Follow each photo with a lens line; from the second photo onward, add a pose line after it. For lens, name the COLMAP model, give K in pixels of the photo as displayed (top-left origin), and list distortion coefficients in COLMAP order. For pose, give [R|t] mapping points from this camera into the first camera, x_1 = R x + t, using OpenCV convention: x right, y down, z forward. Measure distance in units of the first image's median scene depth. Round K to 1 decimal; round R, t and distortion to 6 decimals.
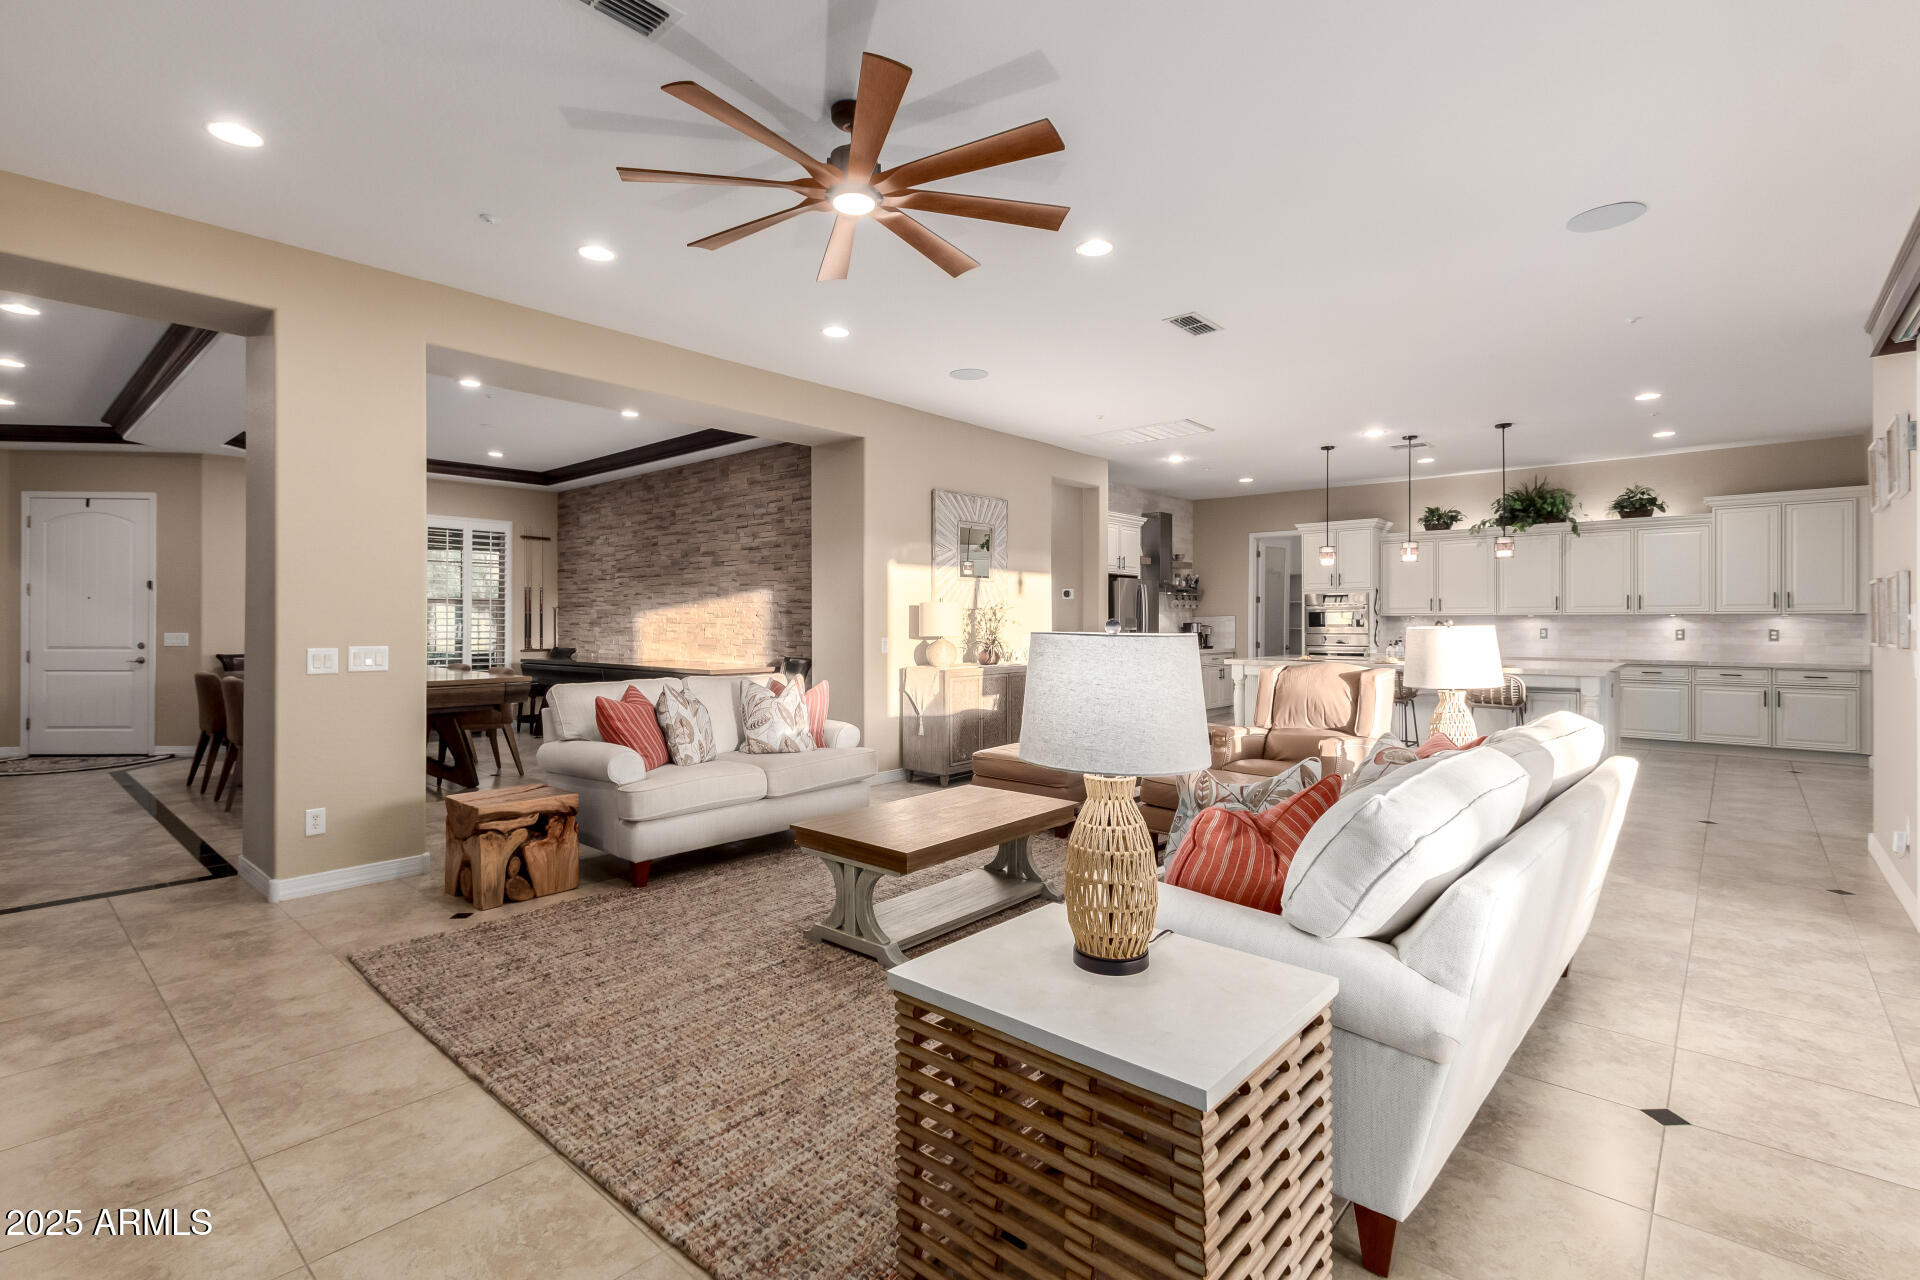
lens RADIAL K [[884.0, 0, 911.7], [0, 884.0, 622.4], [0, 0, 1]] dist [0.003797, -0.001344]
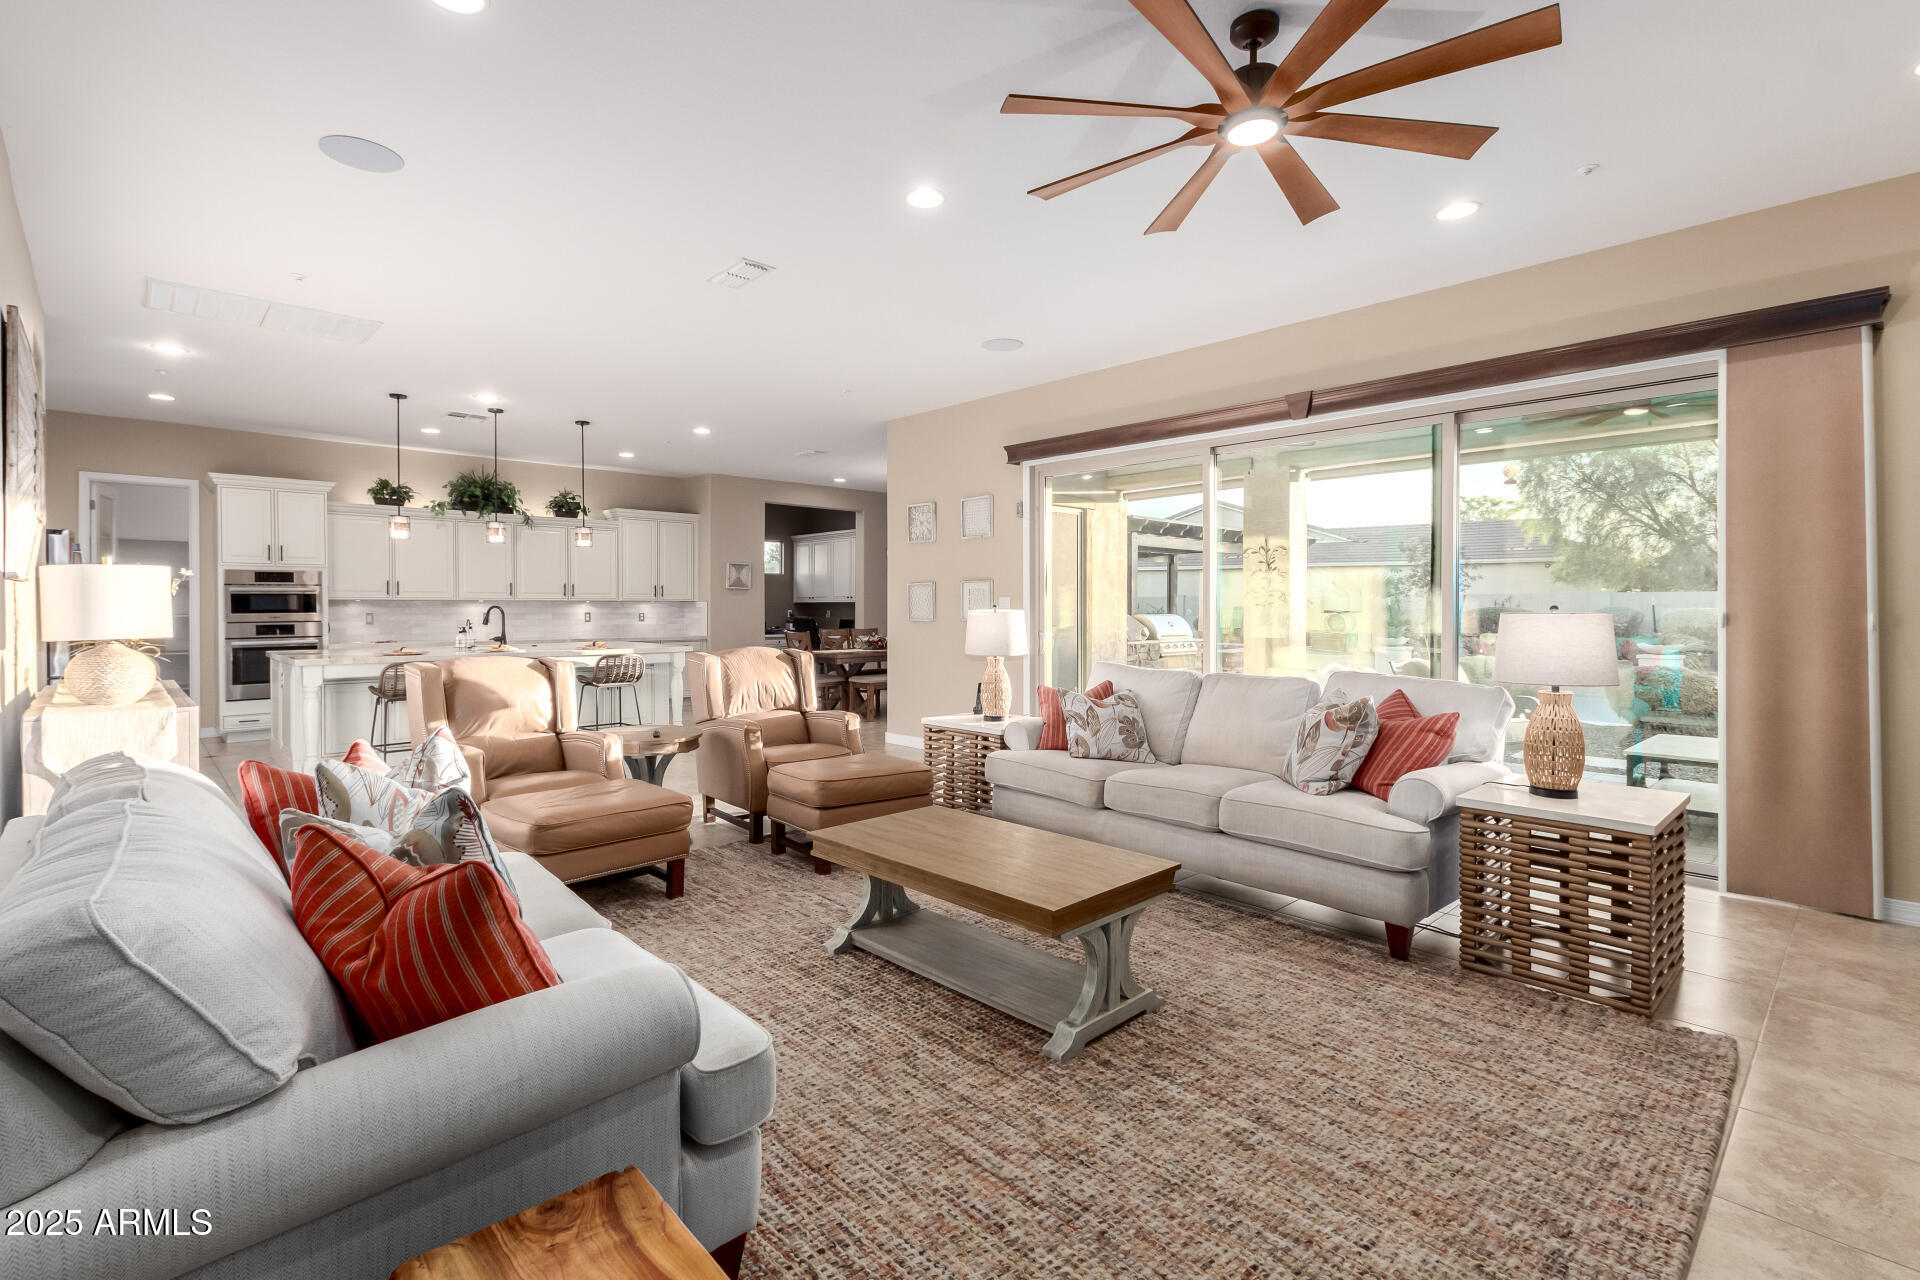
lens RADIAL K [[884.0, 0, 967.8], [0, 884.0, 621.0], [0, 0, 1]] dist [0.003797, -0.001344]
pose [[0.051646, -0.015827, 0.998540, -0.356299], [-0.000520, 0.999874, 0.015875, -0.000644], [-0.998665, -0.001340, 0.051631, 0.456148]]
